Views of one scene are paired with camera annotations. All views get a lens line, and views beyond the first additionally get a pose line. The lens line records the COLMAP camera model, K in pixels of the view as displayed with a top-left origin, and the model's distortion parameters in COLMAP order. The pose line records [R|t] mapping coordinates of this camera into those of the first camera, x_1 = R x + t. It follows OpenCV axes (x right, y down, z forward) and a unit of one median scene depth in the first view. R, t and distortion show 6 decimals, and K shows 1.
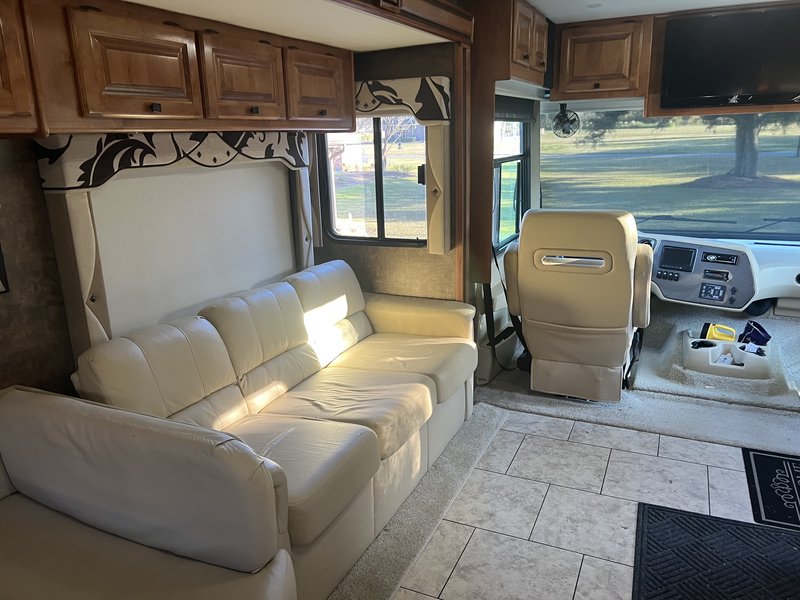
lens RADIAL K [[604.4, 0, 394.5], [0, 604.4, 302.7], [0, 0, 1]] dist [0.041134, -0.037200]
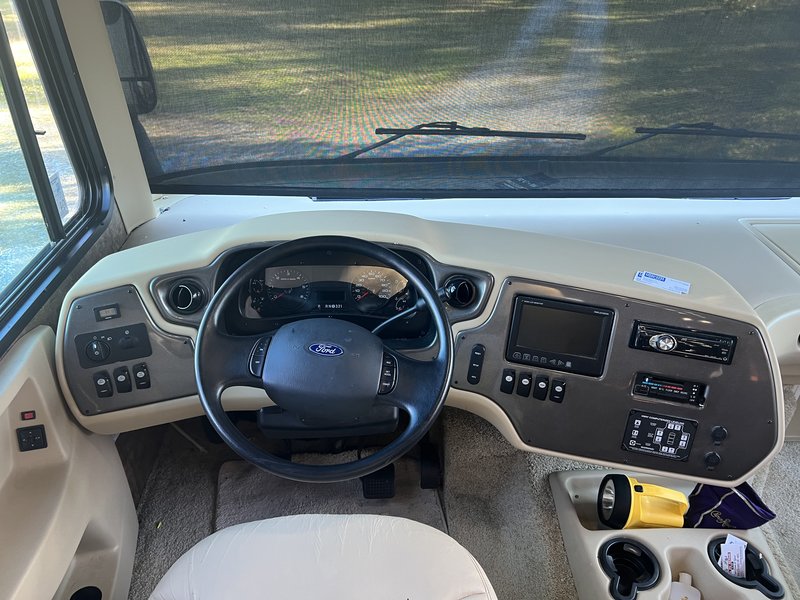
lens RADIAL K [[604.4, 0, 402.8], [0, 604.4, 305.5], [0, 0, 1]] dist [0.041134, -0.037200]
pose [[0.877556, -0.209016, 0.431518, 0.291833], [0.071695, 0.947066, 0.312932, -0.224991], [-0.474084, -0.243678, 0.846088, 0.881300]]
